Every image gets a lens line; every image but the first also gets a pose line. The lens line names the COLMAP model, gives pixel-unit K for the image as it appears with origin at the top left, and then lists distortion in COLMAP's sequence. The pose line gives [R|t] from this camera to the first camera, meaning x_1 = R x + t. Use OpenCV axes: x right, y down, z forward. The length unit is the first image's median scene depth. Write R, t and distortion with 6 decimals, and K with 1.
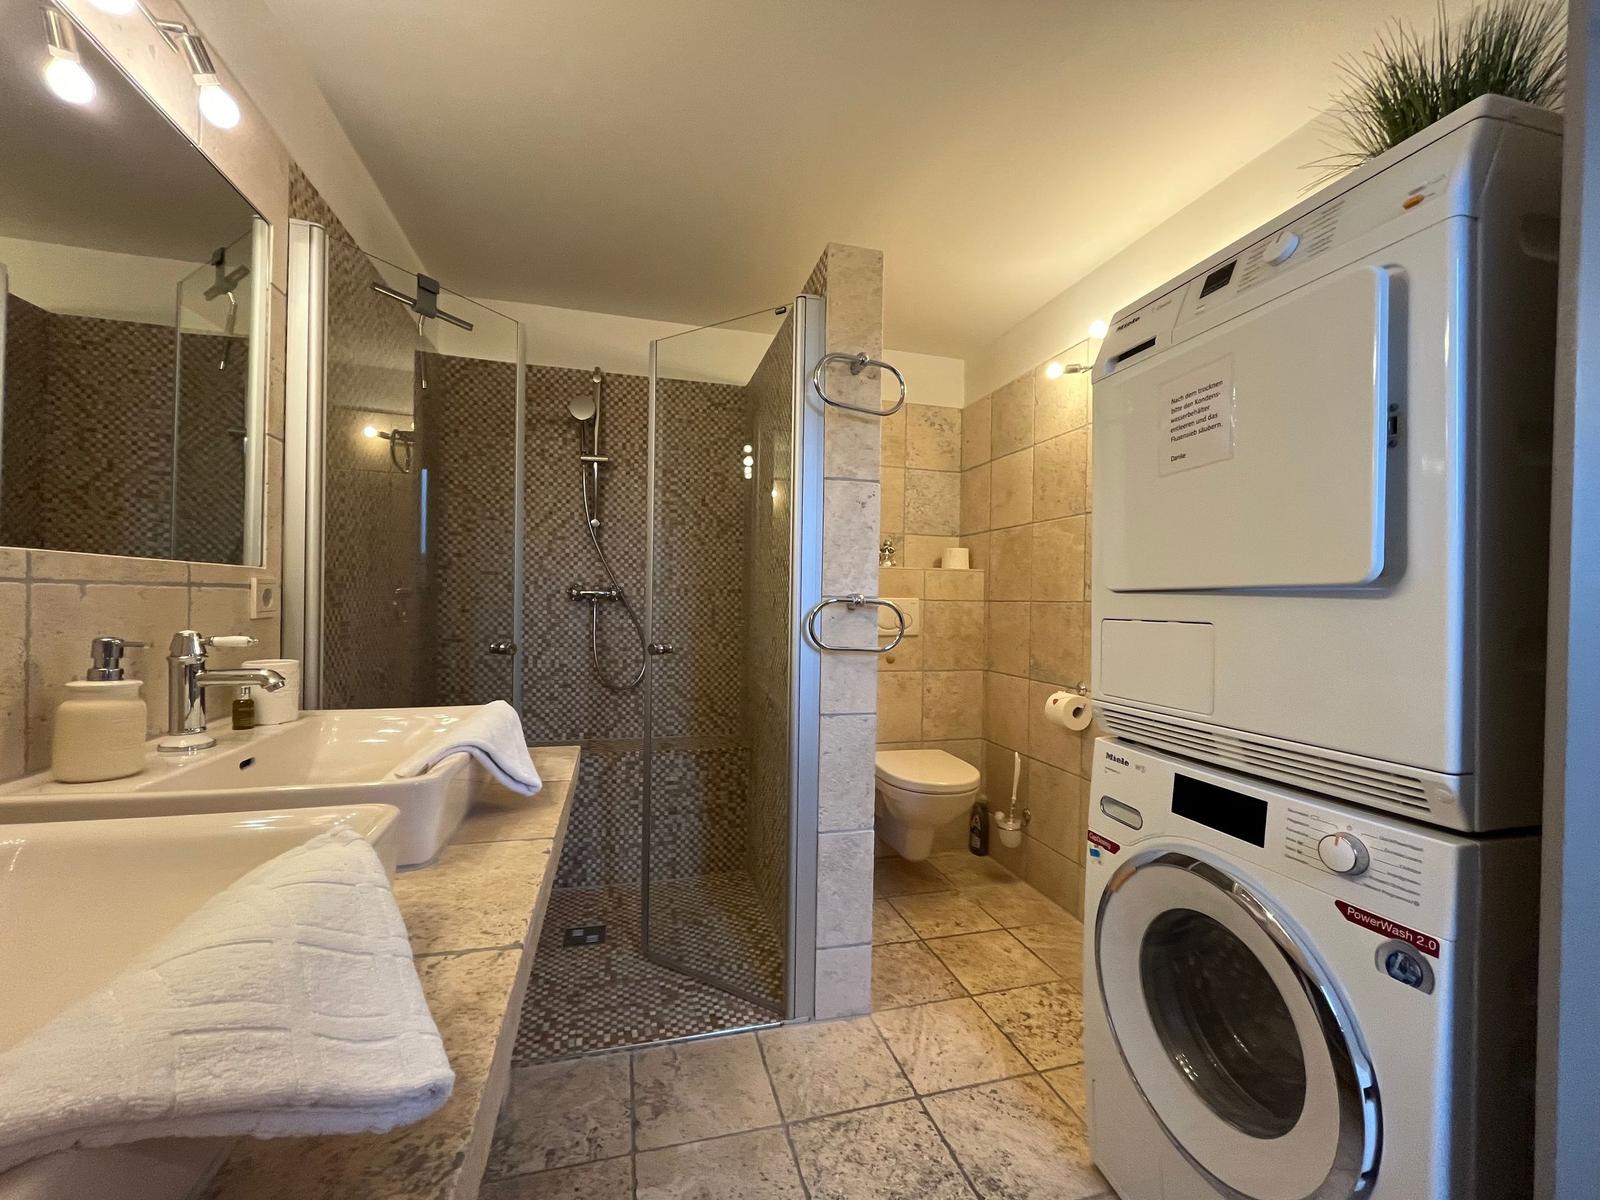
lens RADIAL K [[655.9, 0, 801.0], [0, 655.9, 601.7], [0, 0, 1]] dist [-0.002865, -0.000735]
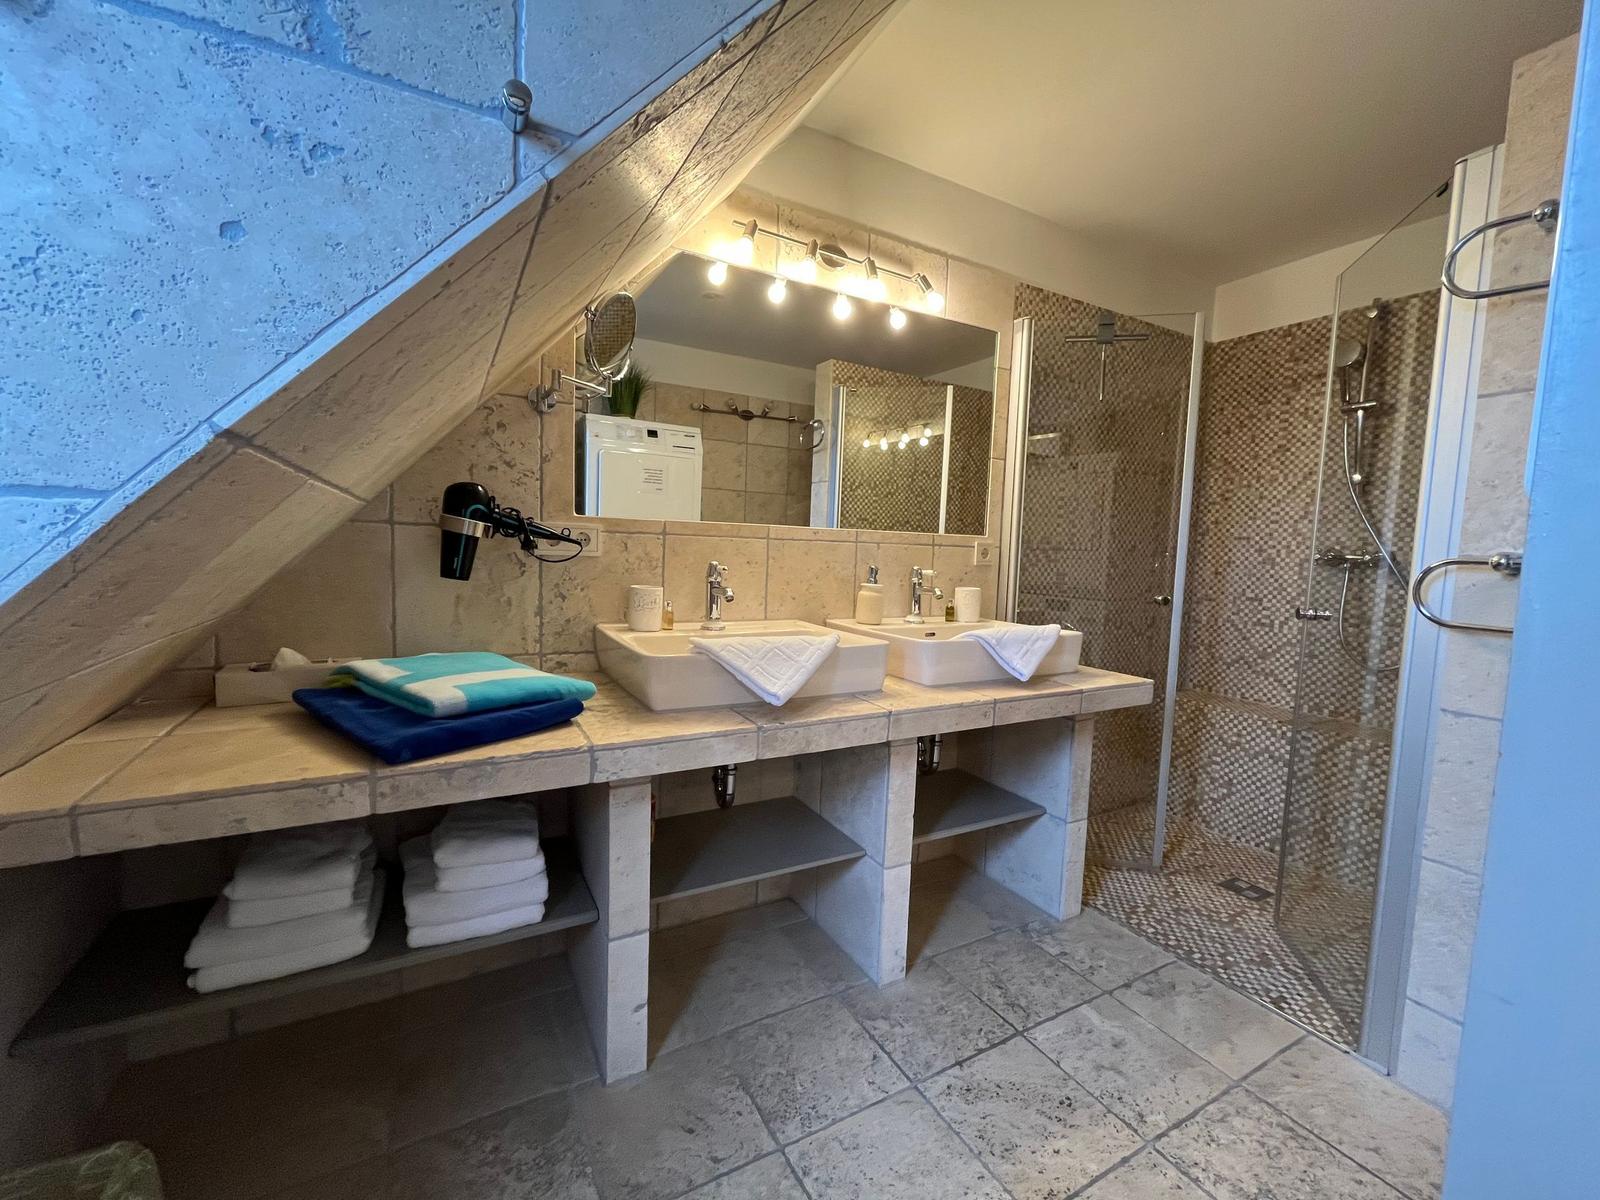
lens RADIAL K [[655.9, 0, 792.8], [0, 655.9, 601.4], [0, 0, 1]] dist [-0.002865, -0.000735]
pose [[0.225411, 0.069461, -0.971784, 0.397727], [-0.031514, 0.997453, 0.063986, 0.013176], [0.973754, 0.016201, 0.227026, 0.054994]]
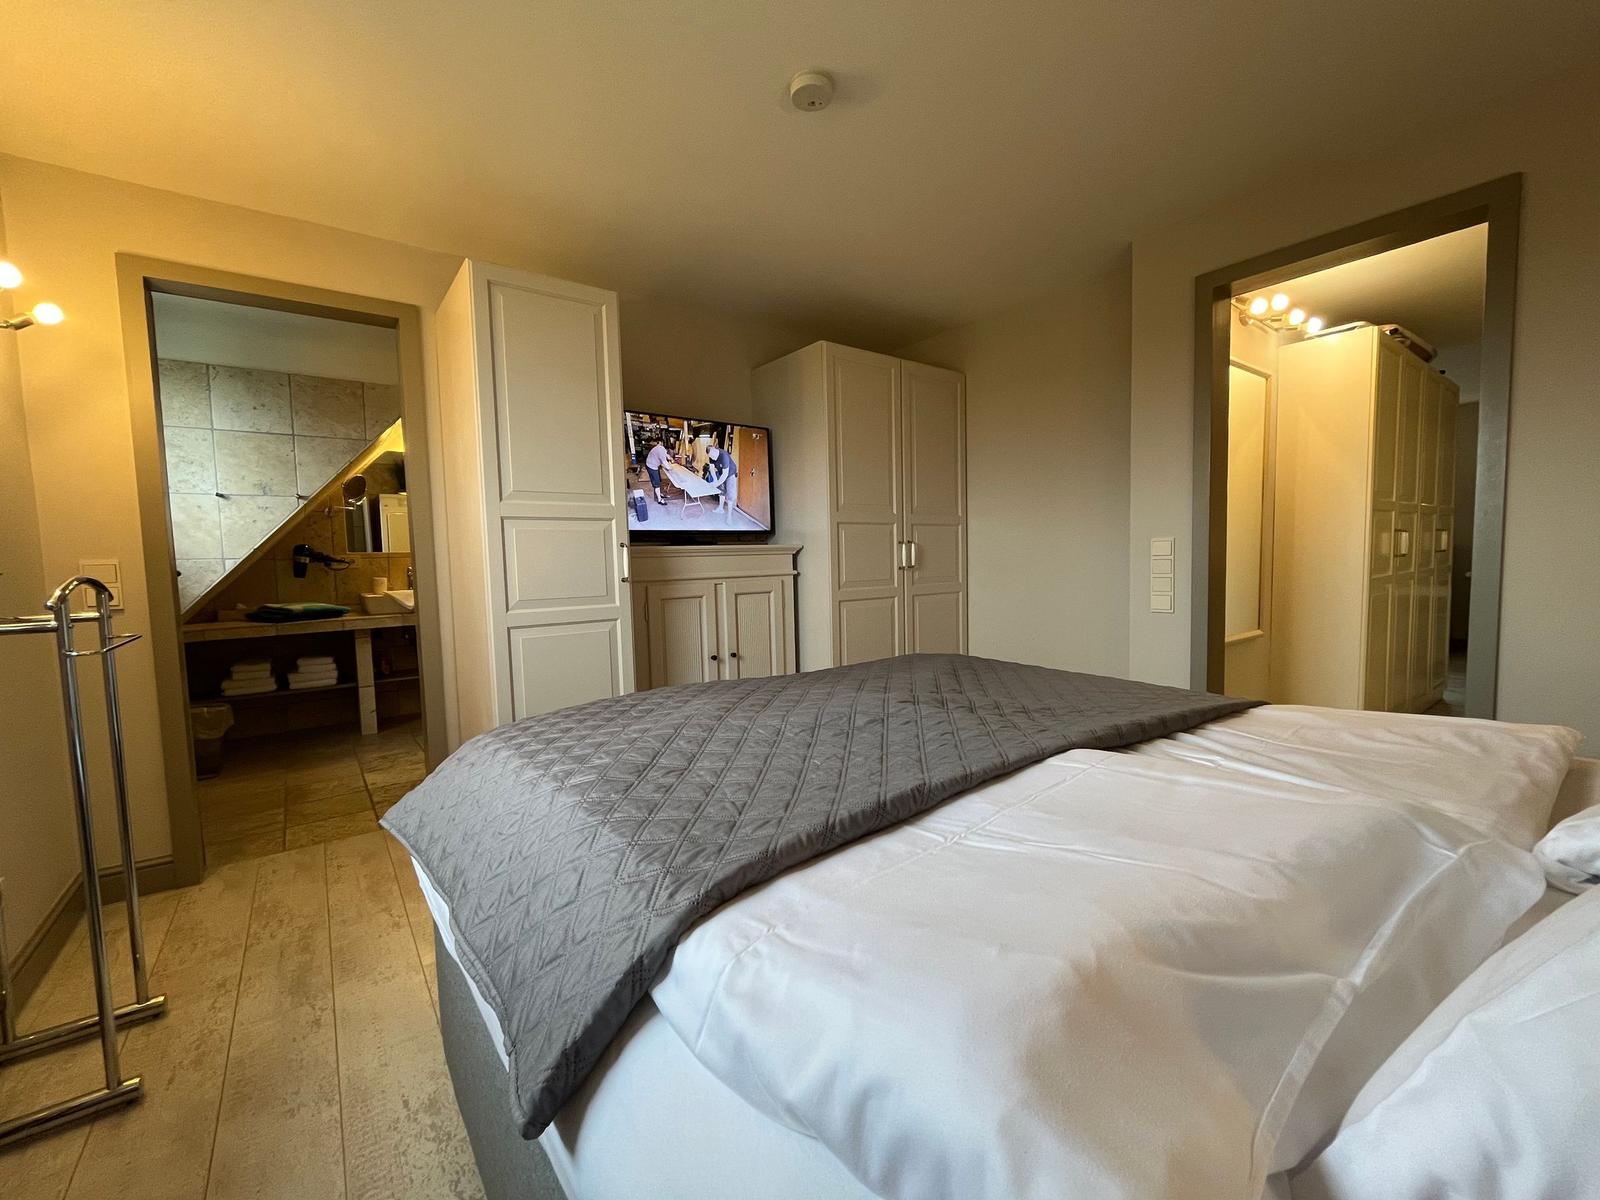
lens RADIAL K [[655.9, 0, 789.1], [0, 655.9, 602.4], [0, 0, 1]] dist [-0.002865, -0.000735]
pose [[0.360367, 0.041218, -0.931900, 1.406655], [0.028401, 0.998075, 0.055128, 0.037057], [0.932378, -0.046333, 0.358503, 0.350170]]
